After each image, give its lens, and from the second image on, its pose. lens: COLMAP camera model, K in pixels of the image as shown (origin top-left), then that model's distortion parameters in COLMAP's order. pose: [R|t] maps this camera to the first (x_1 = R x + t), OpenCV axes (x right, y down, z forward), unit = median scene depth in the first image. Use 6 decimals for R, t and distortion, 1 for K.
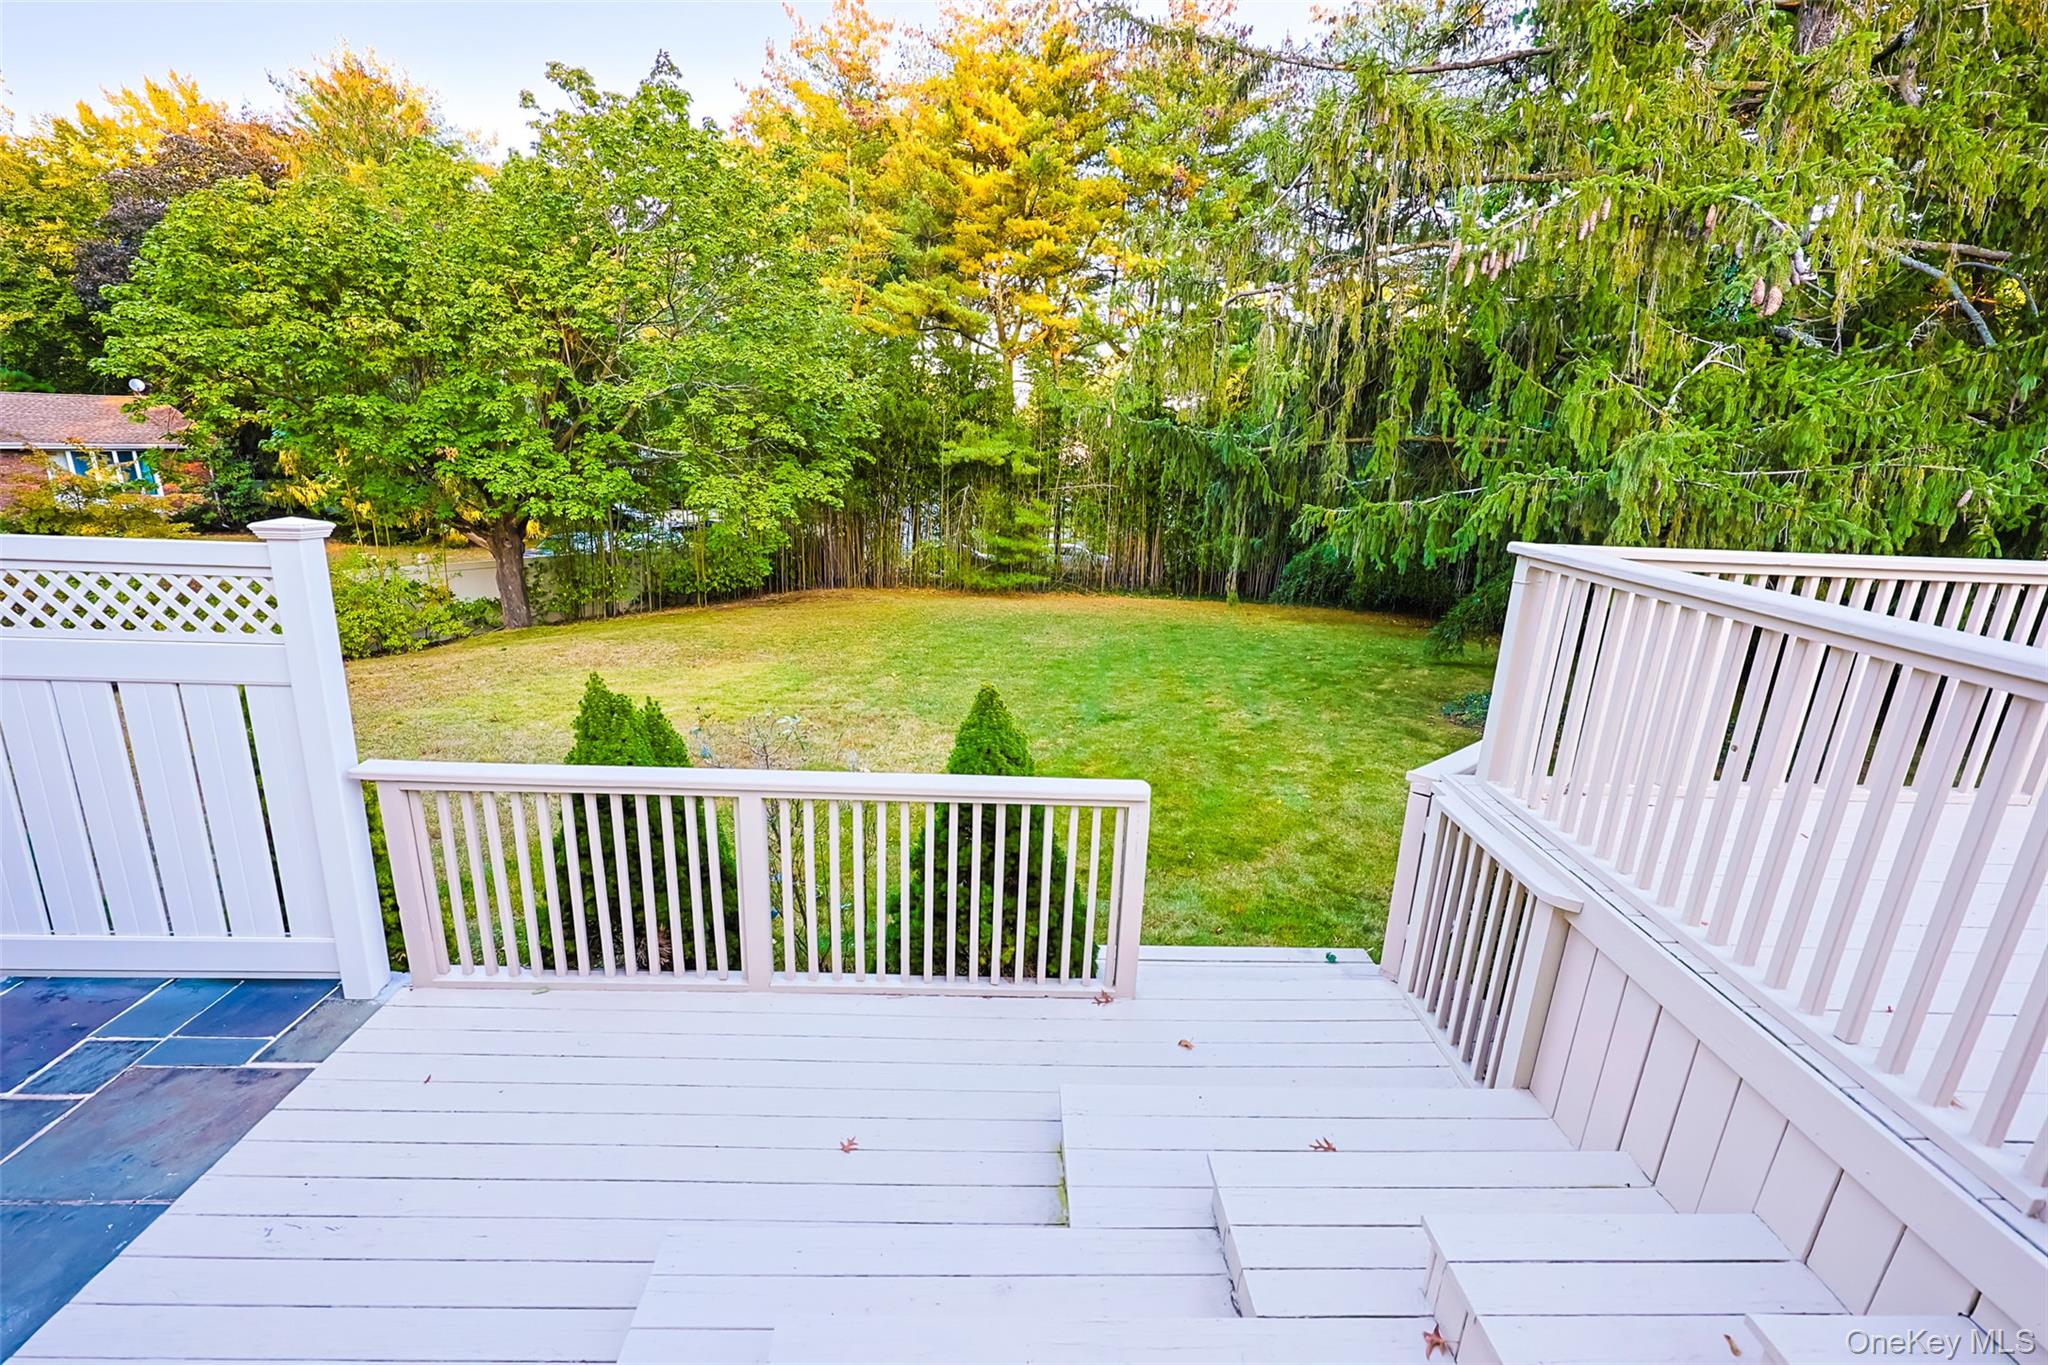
lens RADIAL K [[804.1, 0, 1030.8], [0, 804.1, 651.5], [0, 0, 1]] dist [-0.000739, -0.000087]
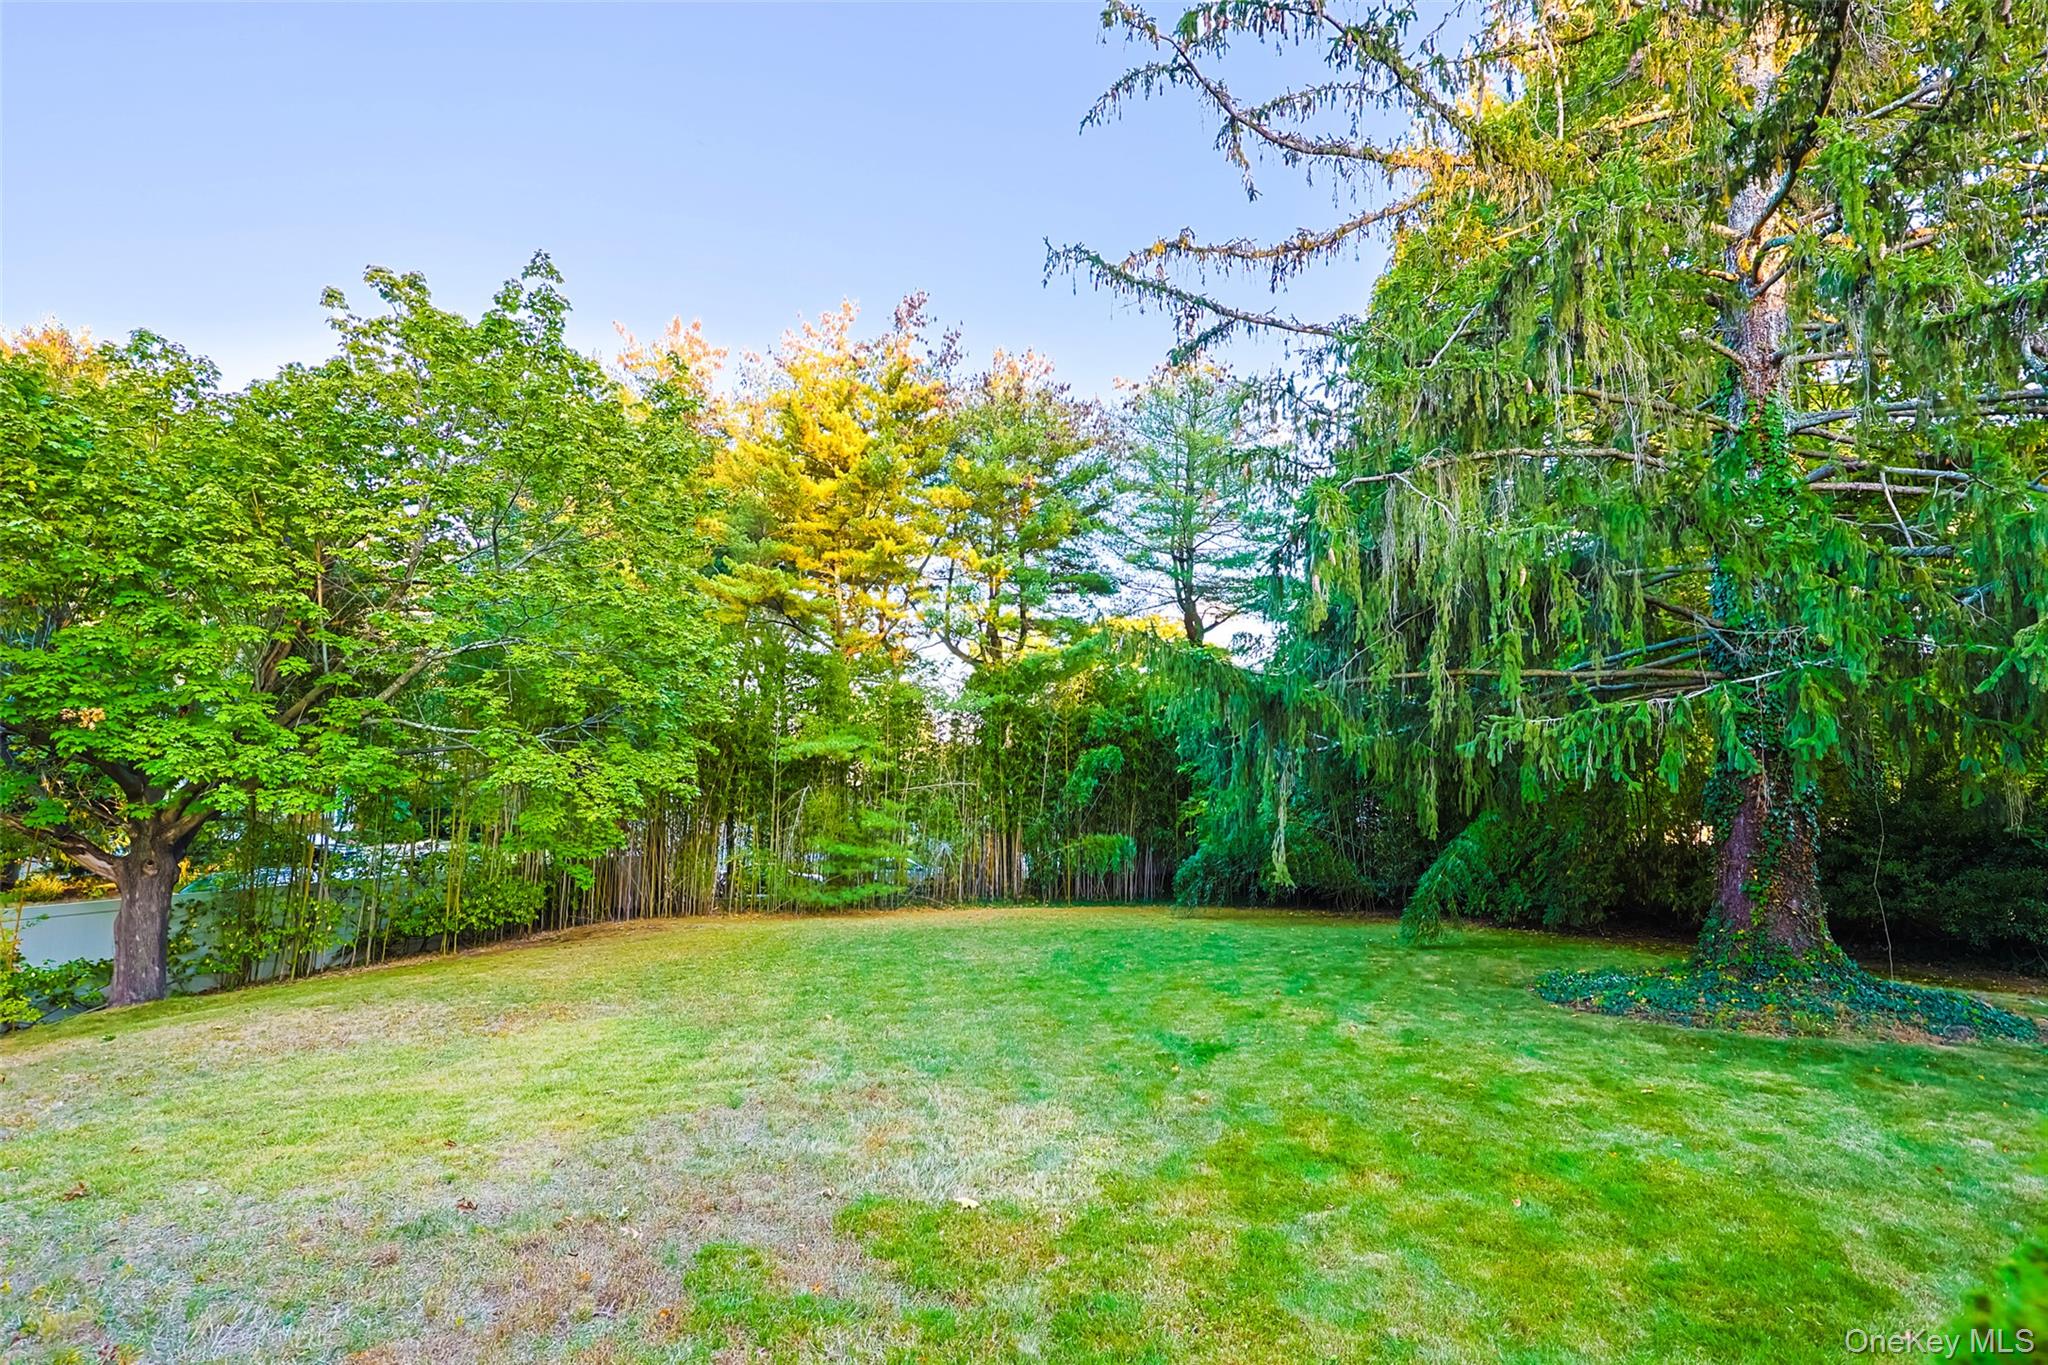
lens RADIAL K [[823.1, 0, 1021.0], [0, 823.1, 690.1], [0, 0, 1]] dist [-0.001324, 0.000100]
pose [[0.968826, -0.000650, 0.247743, -0.112180], [0.083356, 0.942549, -0.323500, 0.004601], [-0.233299, 0.334066, 0.913220, 0.150198]]
